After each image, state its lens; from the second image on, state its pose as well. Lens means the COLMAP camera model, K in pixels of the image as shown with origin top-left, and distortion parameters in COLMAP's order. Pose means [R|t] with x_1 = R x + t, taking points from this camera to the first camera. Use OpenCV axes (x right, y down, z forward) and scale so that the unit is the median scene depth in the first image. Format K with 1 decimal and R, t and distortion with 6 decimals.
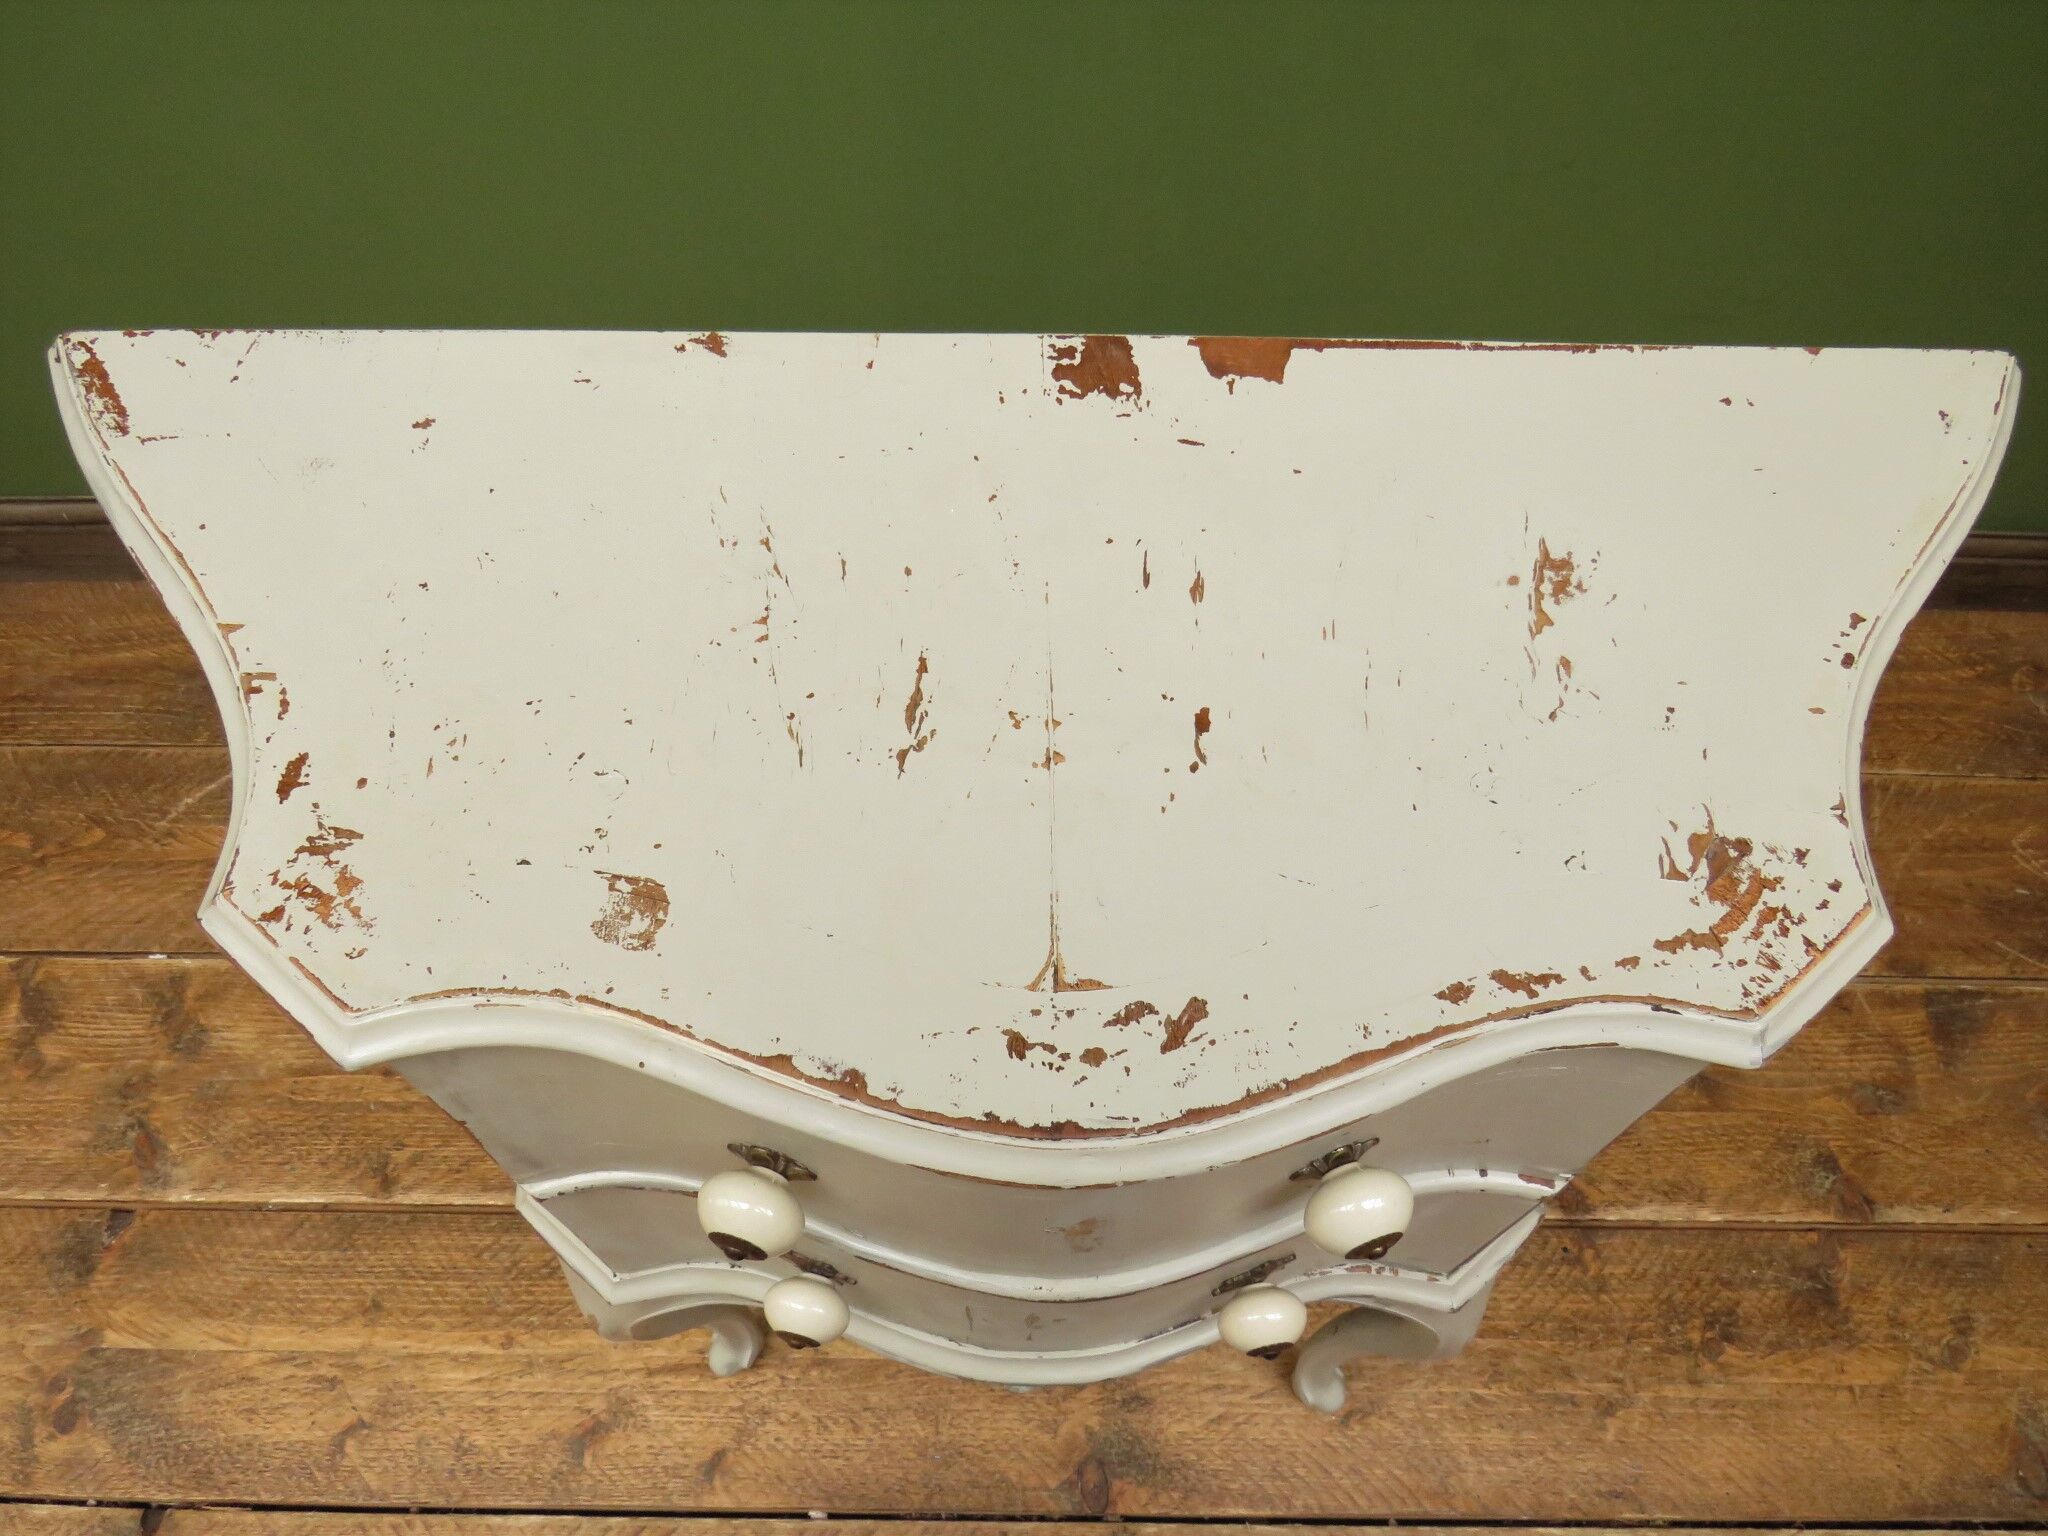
lens RADIAL K [[1535.2, 0, 999.7], [0, 1535.2, 767.9], [0, 0, 1]] dist [-0.008022, 0.012373]
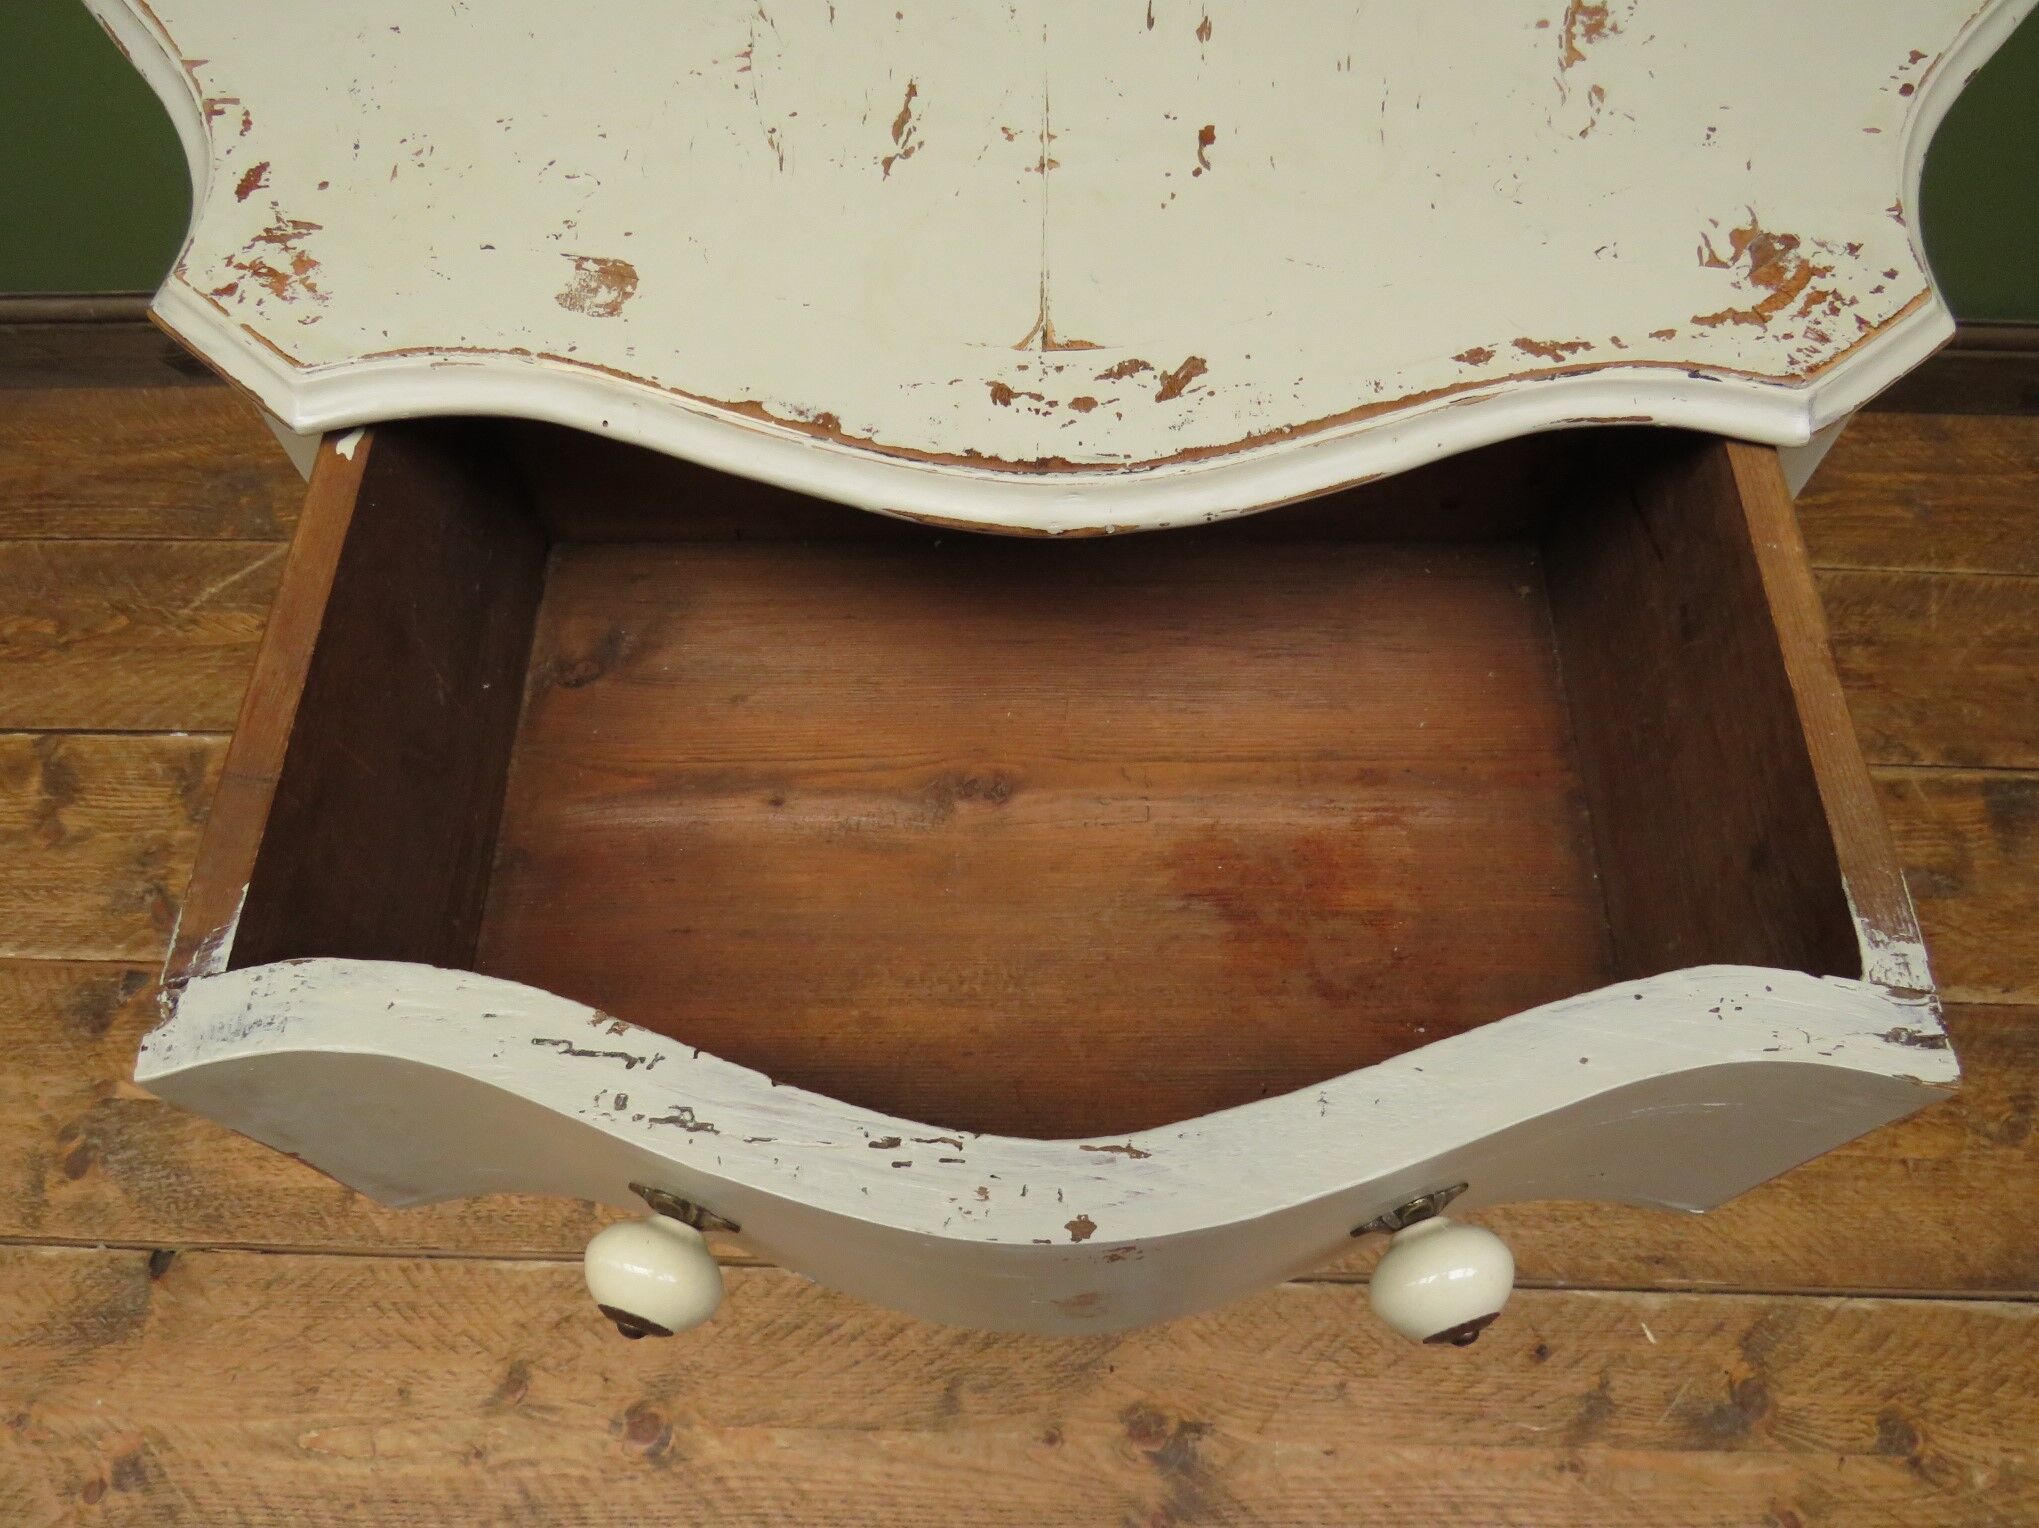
lens RADIAL K [[1528.5, 0, 995.3], [0, 1528.5, 763.9], [0, 0, 1]] dist [-0.008022, 0.012373]
pose [[0.999524, 0.003765, -0.030633, 0.032796], [-0.003785, 0.999993, -0.000613, 0.362173], [0.030631, 0.000729, 0.999531, 0.060406]]
